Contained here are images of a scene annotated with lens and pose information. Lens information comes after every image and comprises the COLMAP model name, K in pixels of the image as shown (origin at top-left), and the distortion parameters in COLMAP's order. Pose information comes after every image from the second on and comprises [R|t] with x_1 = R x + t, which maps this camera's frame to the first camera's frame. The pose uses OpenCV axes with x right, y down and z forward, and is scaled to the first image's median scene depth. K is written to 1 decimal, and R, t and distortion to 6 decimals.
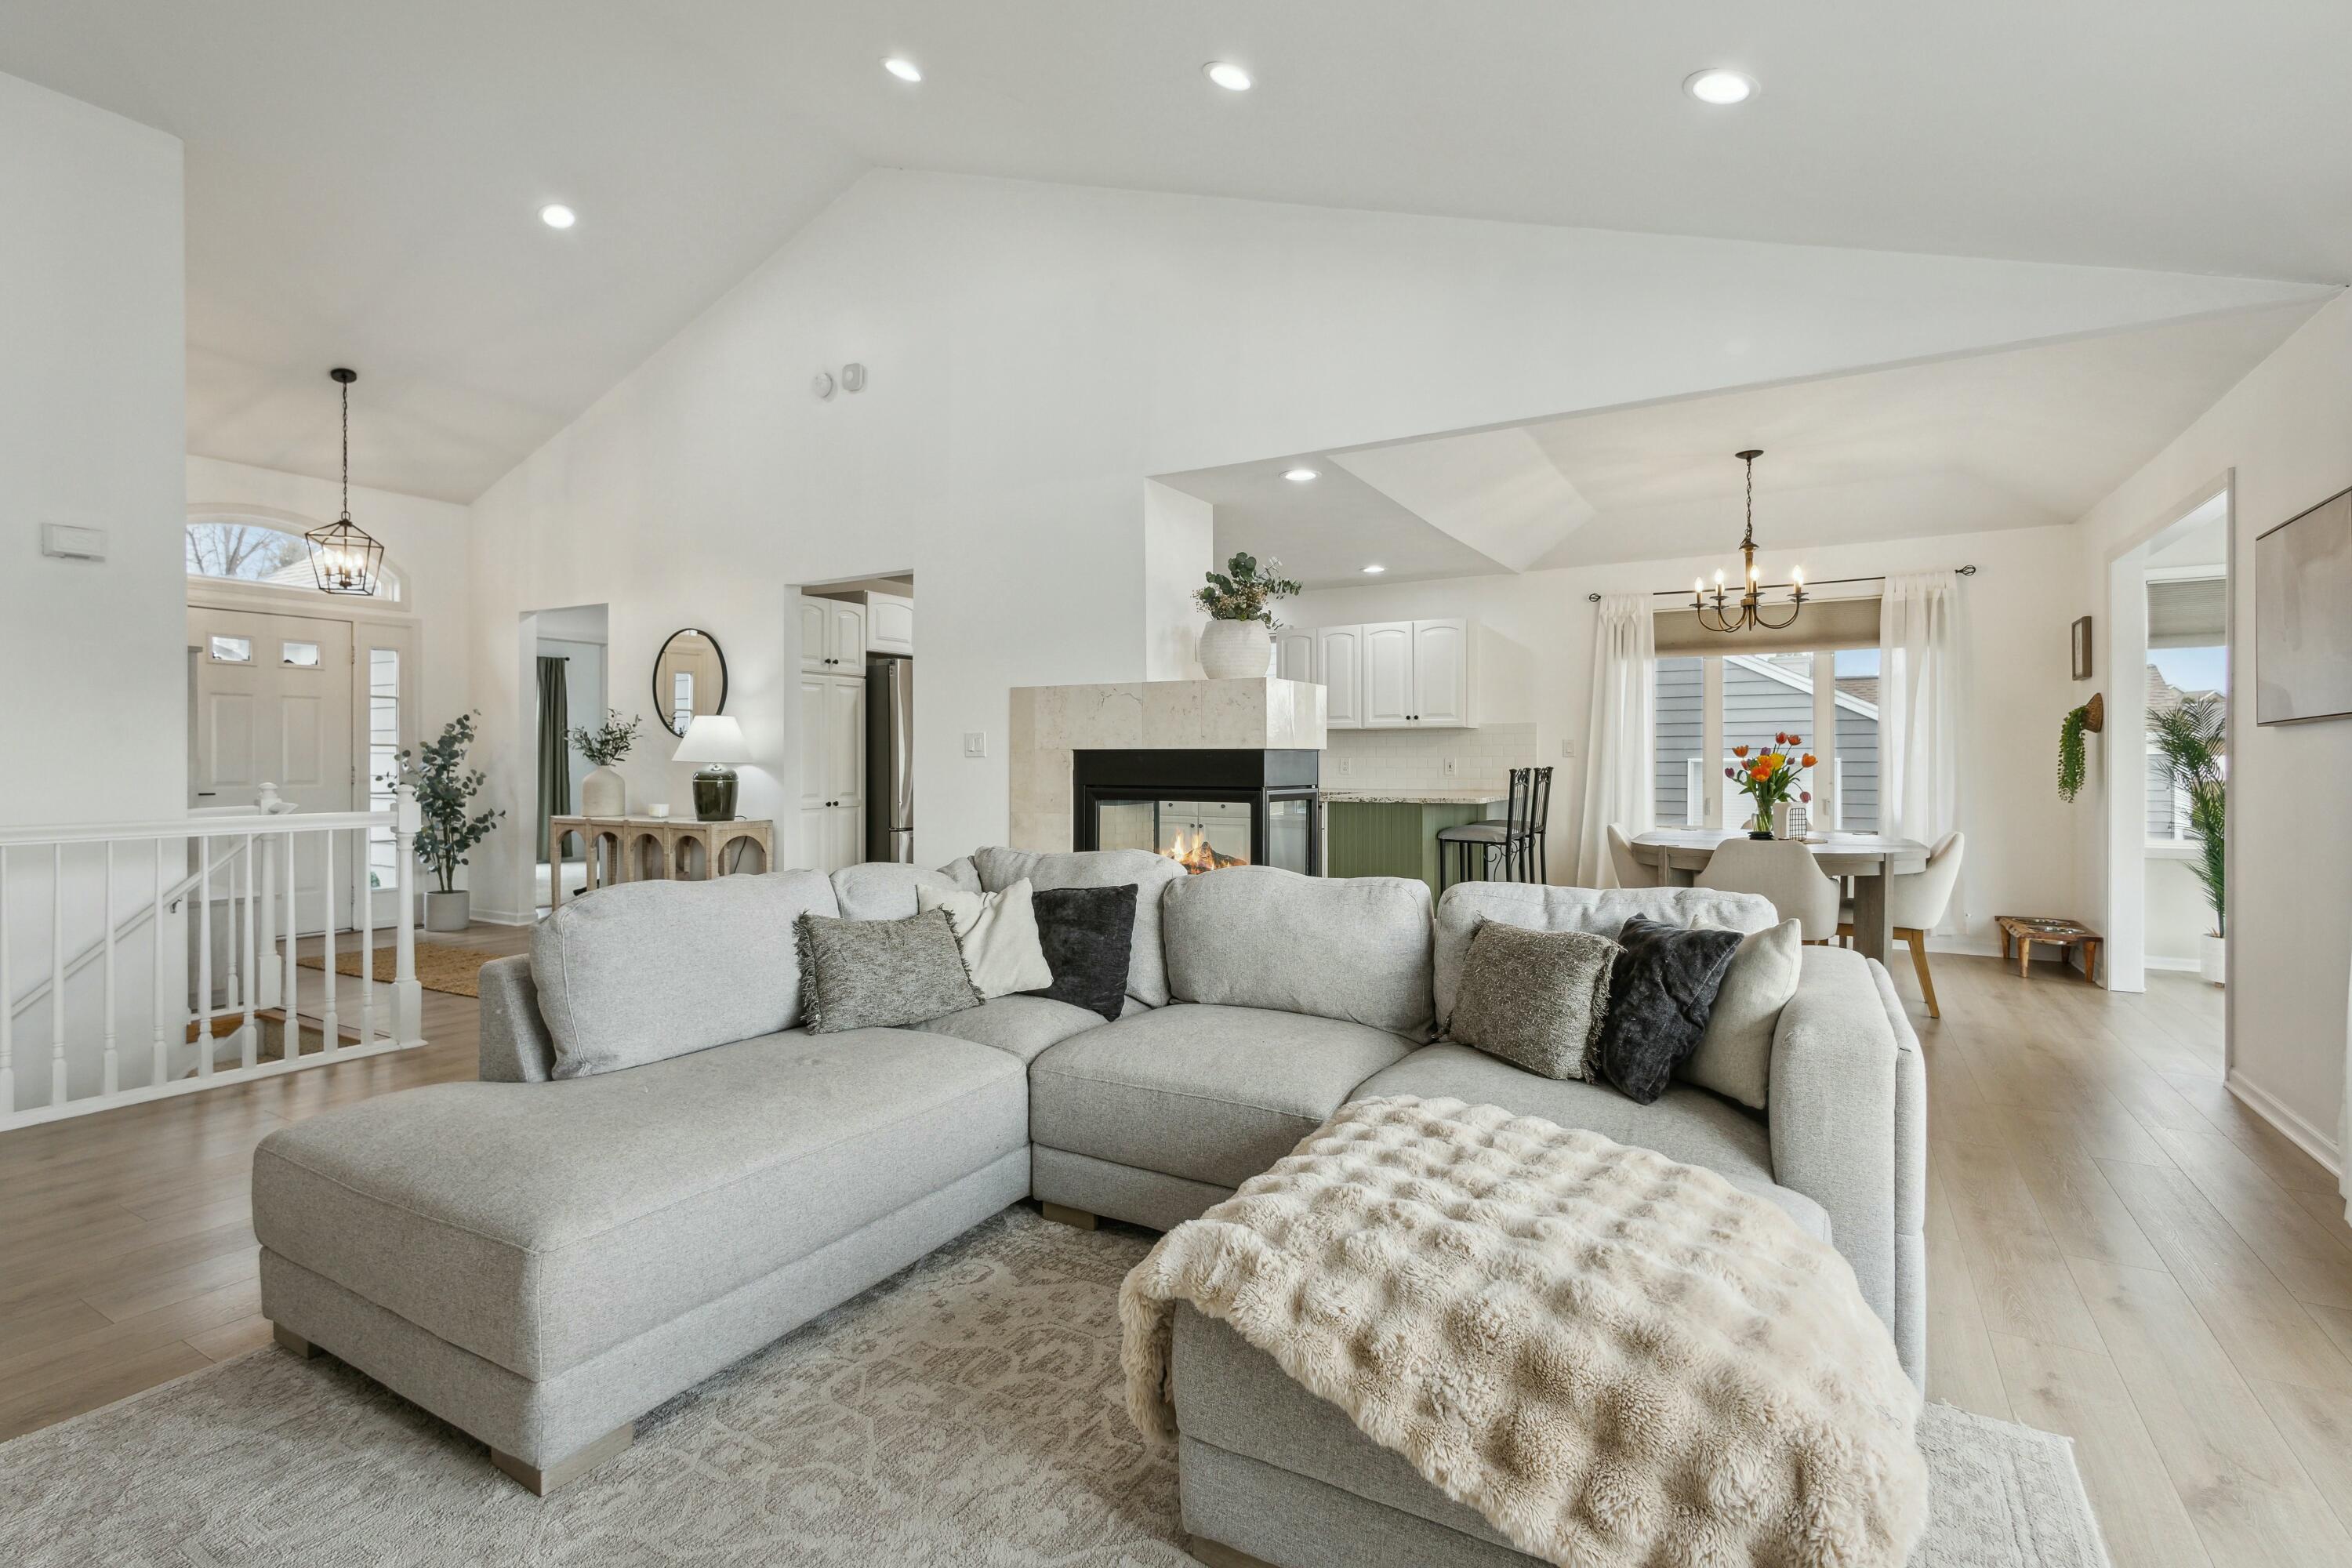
lens RADIAL K [[1095.3, 0, 1161.0], [0, 1095.3, 766.6], [0, 0, 1]] dist [0.011020, -0.002689]
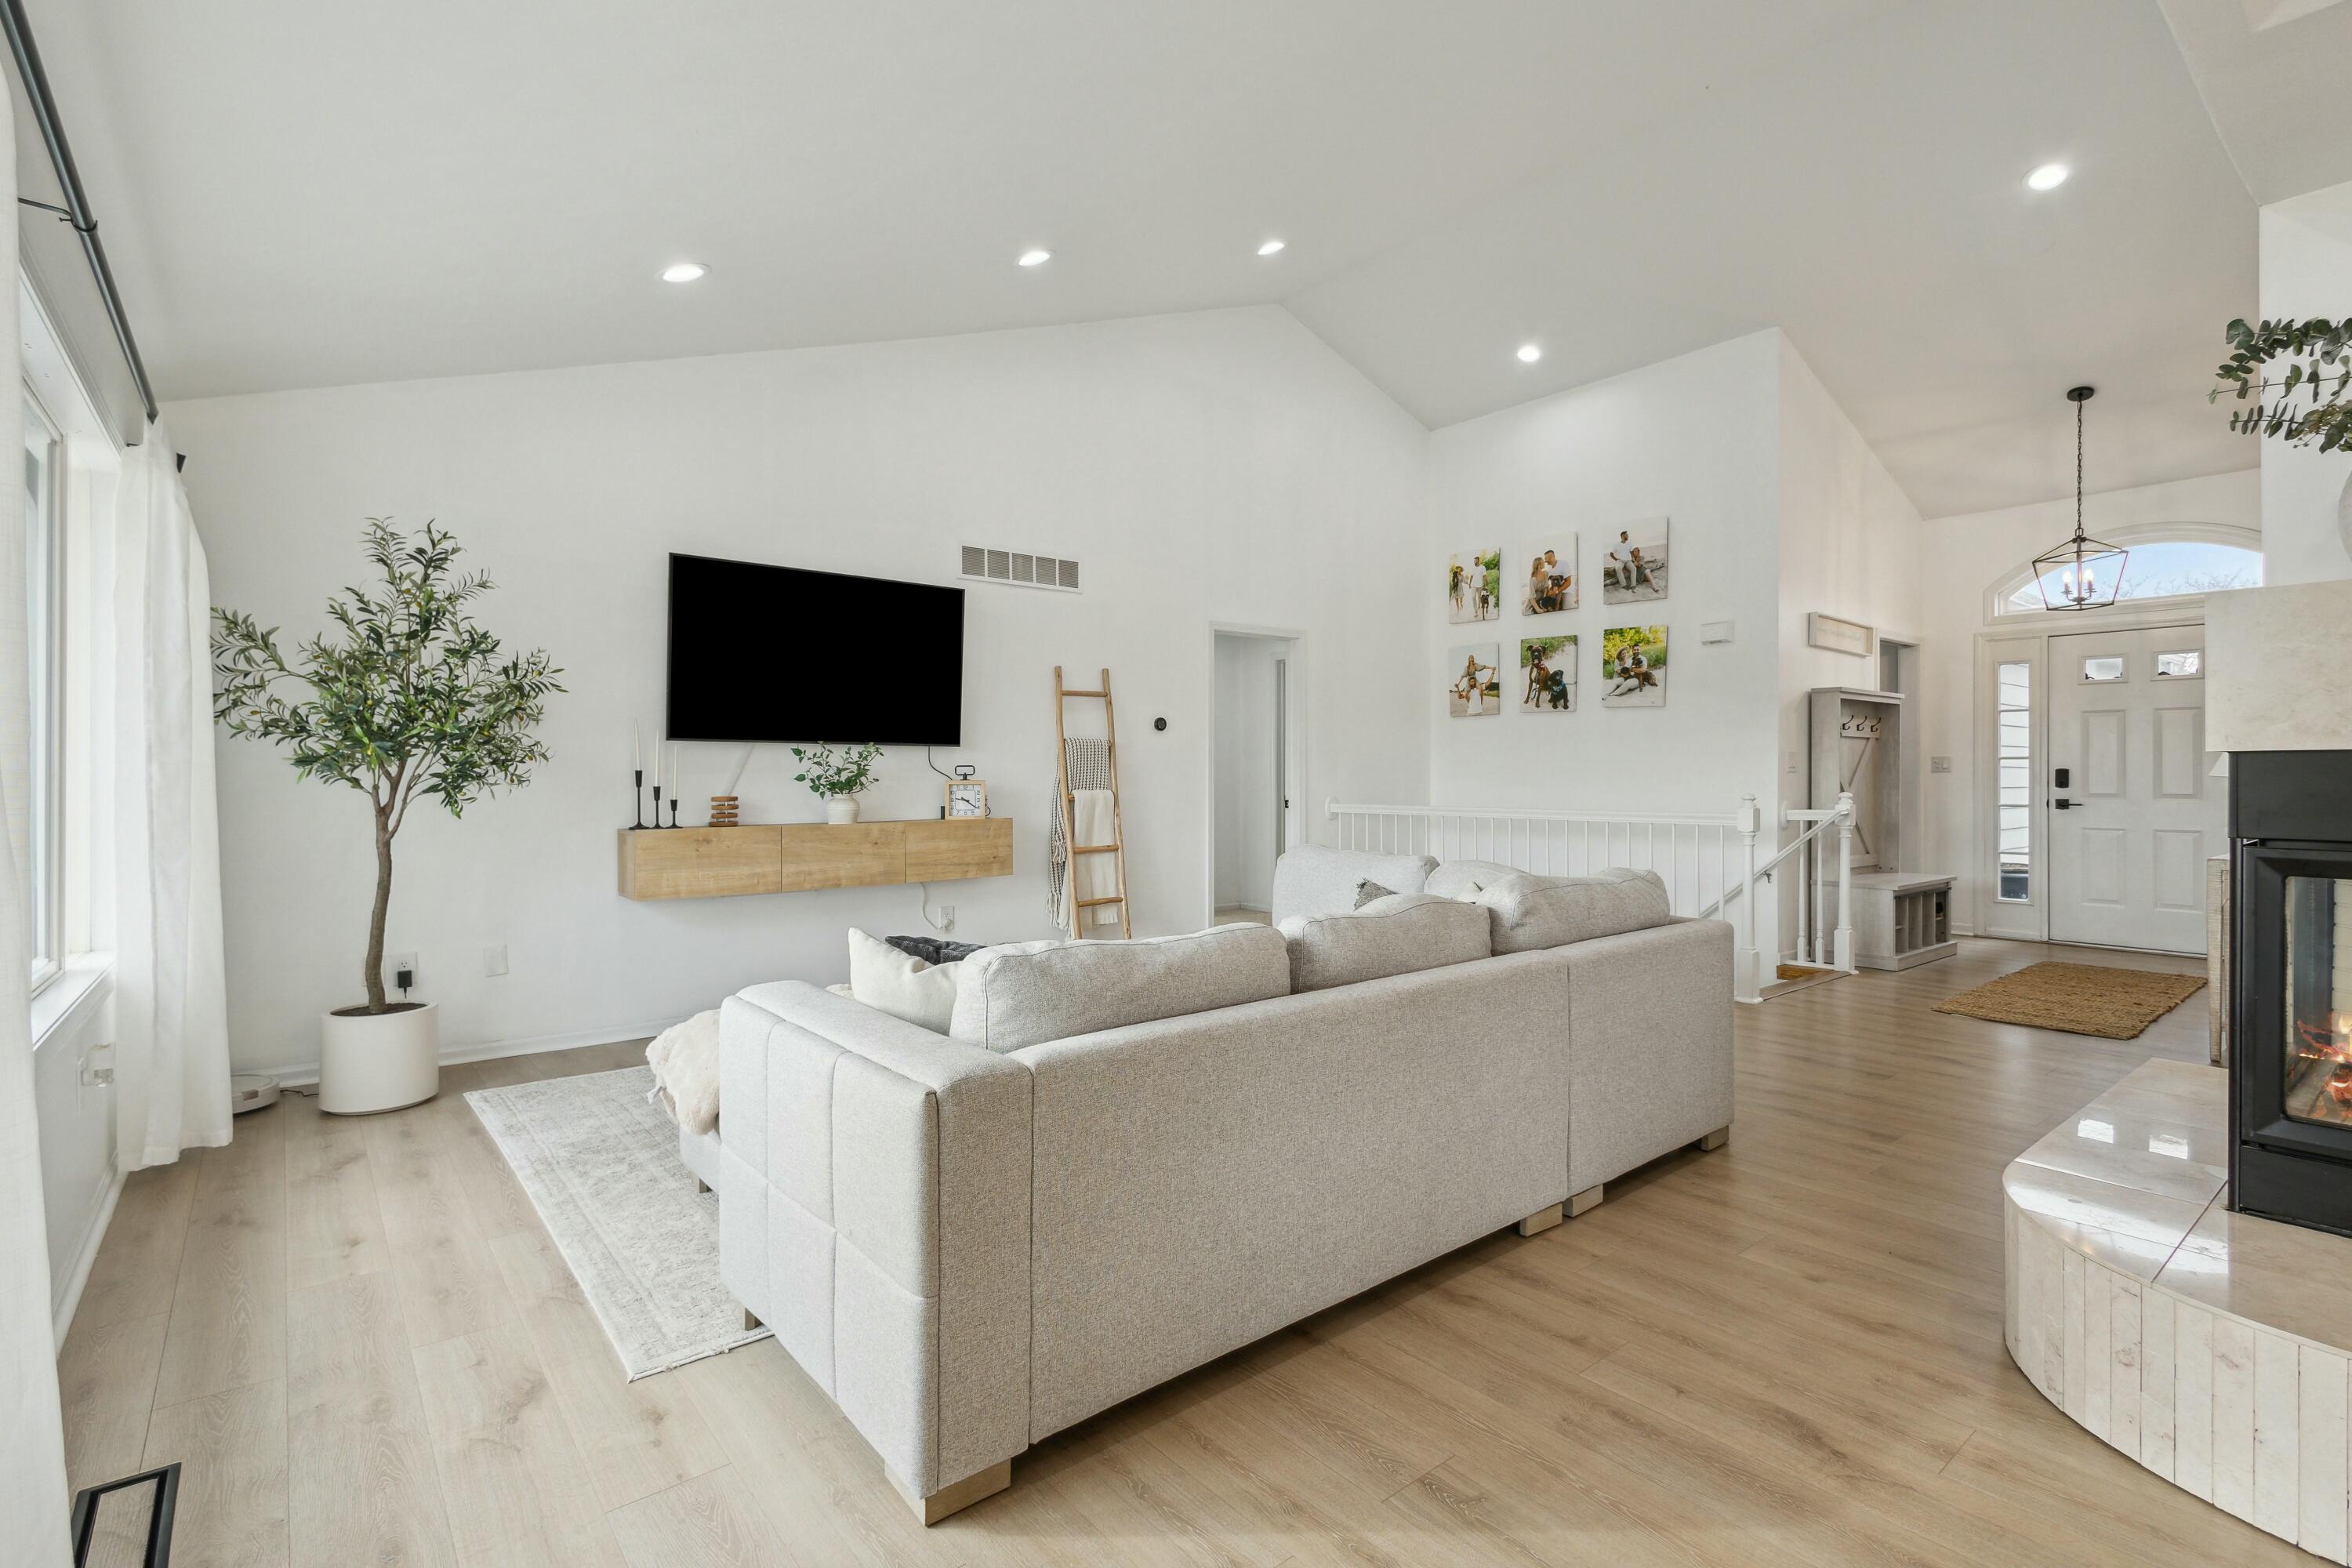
lens RADIAL K [[1095.3, 0, 1163.8], [0, 1095.3, 775.5], [0, 0, 1]] dist [0.011020, -0.002689]
pose [[-0.347862, 0.004029, -0.937537, 0.479635], [-0.005173, 0.999967, 0.006217, -0.005455], [0.937532, 0.007012, -0.347830, 0.540772]]
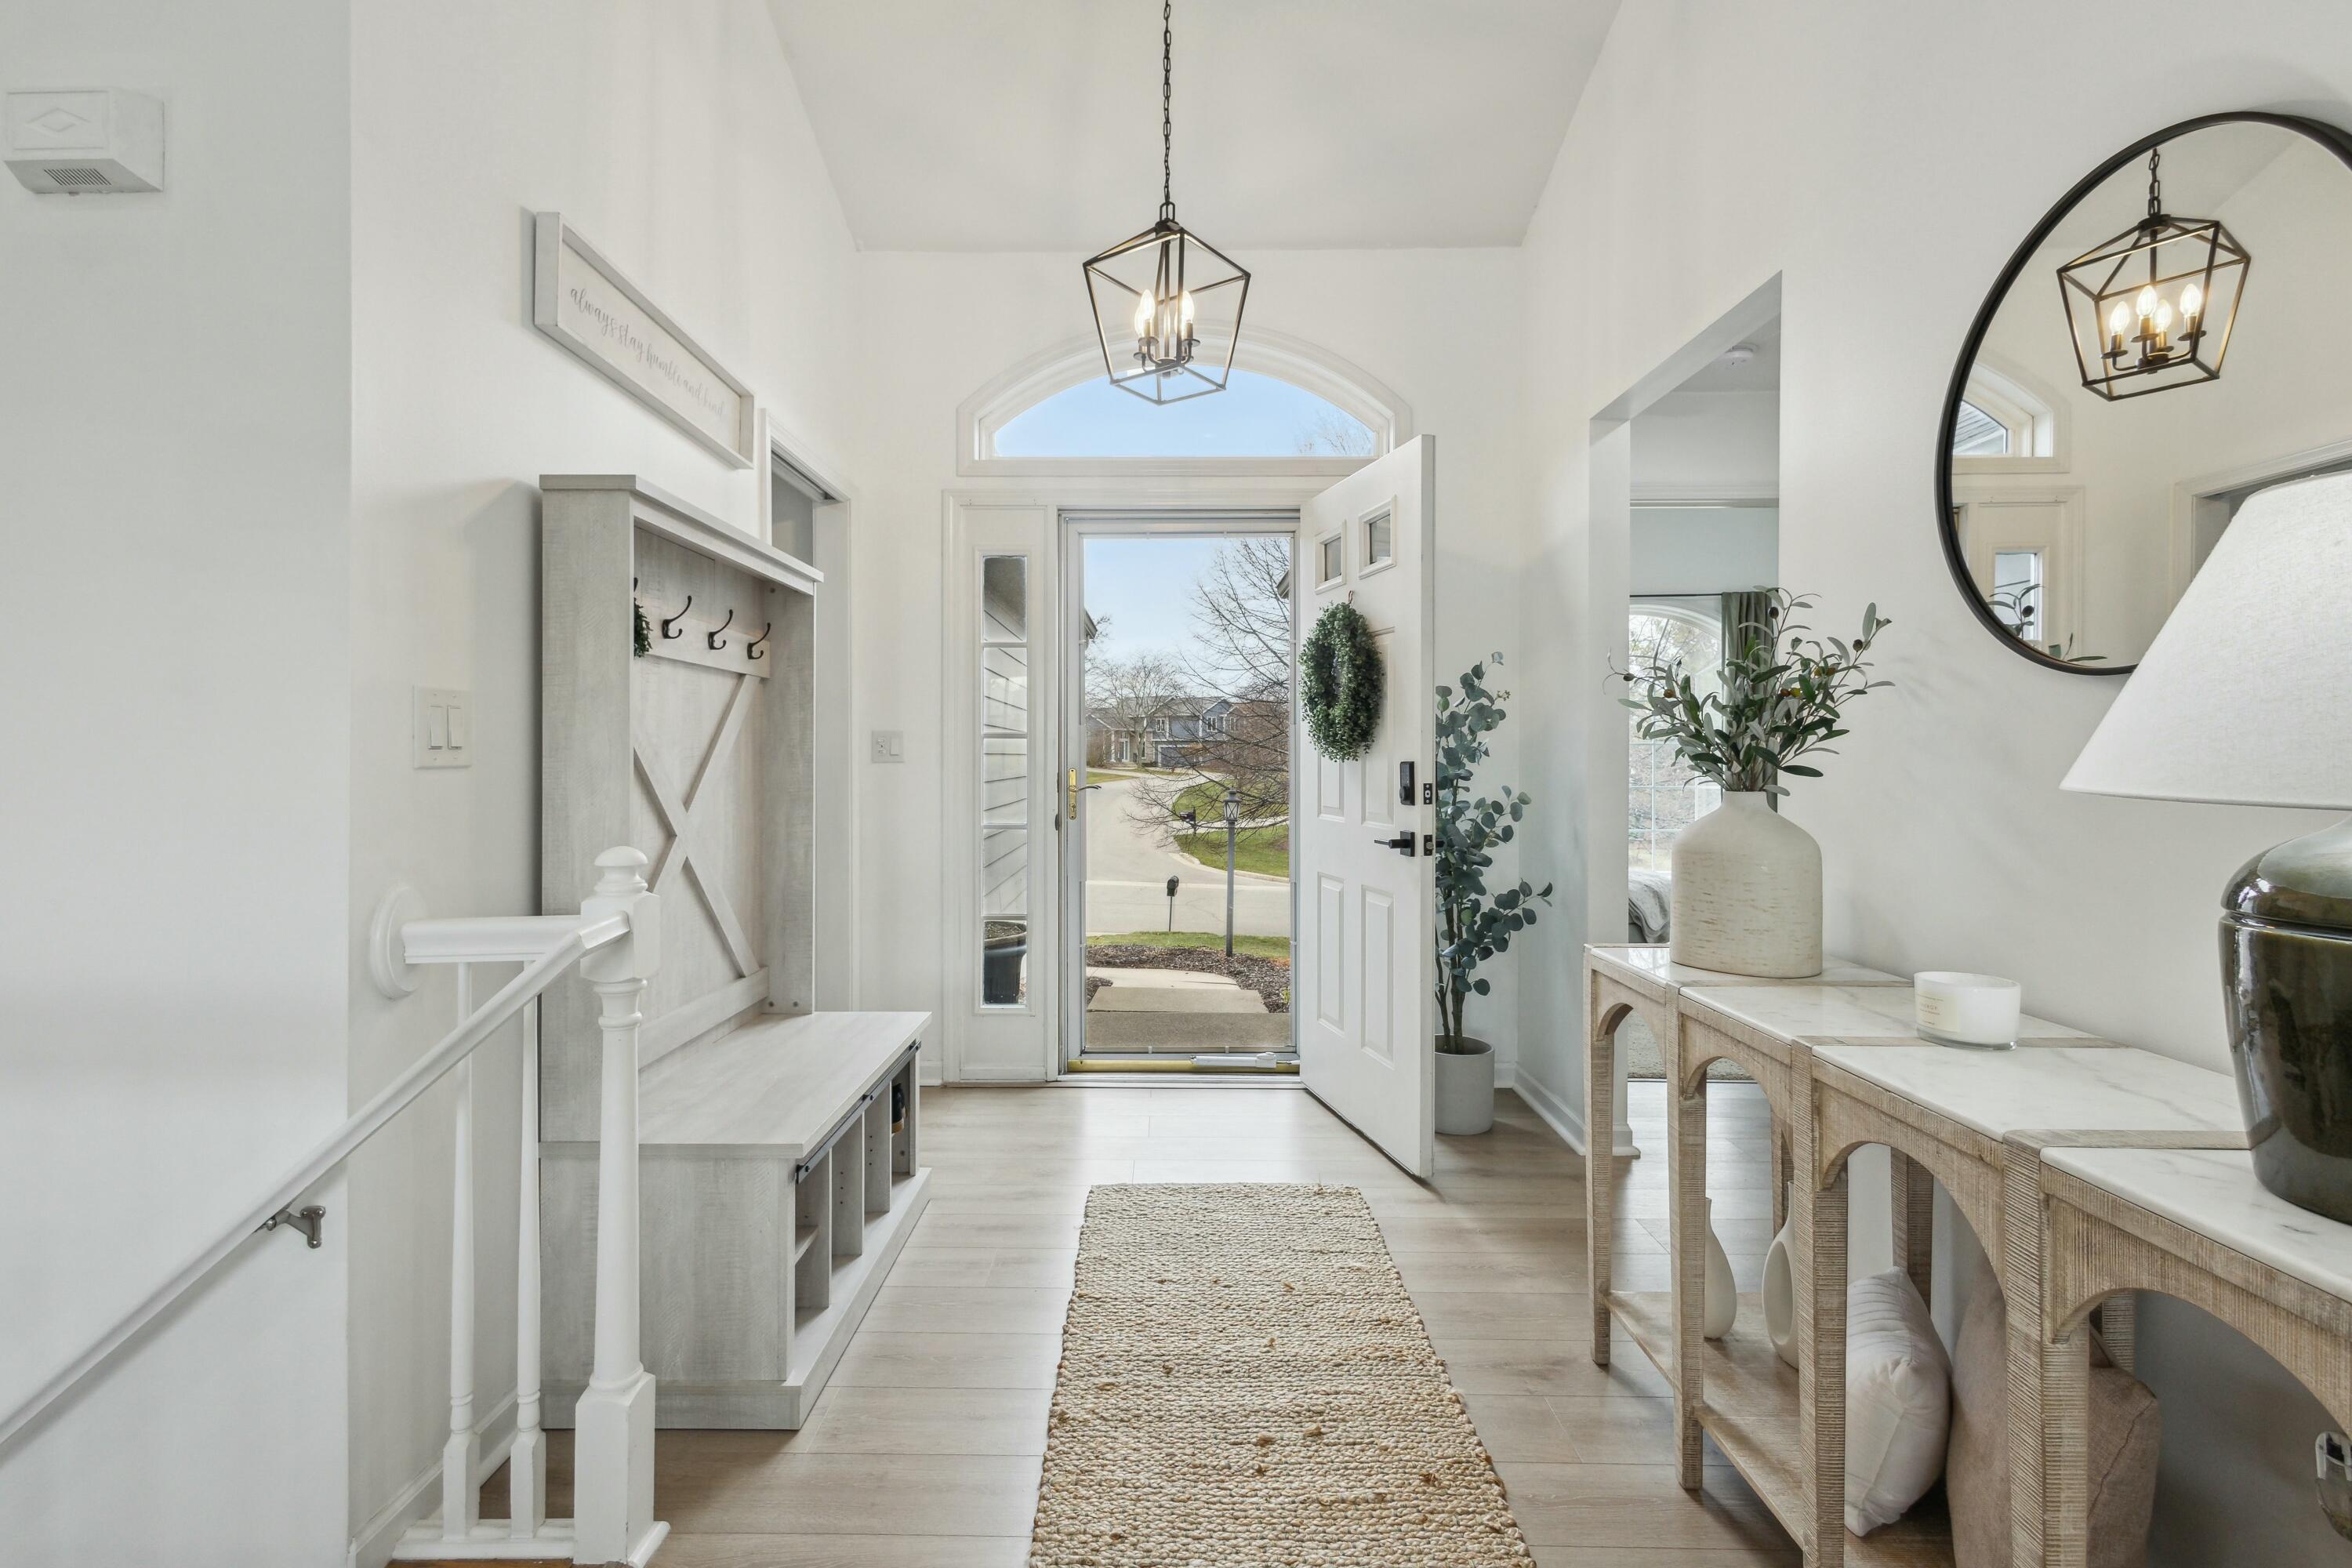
lens RADIAL K [[1095.3, 0, 1136.7], [0, 1095.3, 757.0], [0, 0, 1]] dist [0.011020, -0.002689]
pose [[0.489828, 0.001889, -0.871817, -0.348574], [-0.008148, 0.999964, -0.002411, -0.008399], [0.871781, 0.008285, 0.489826, 0.743161]]
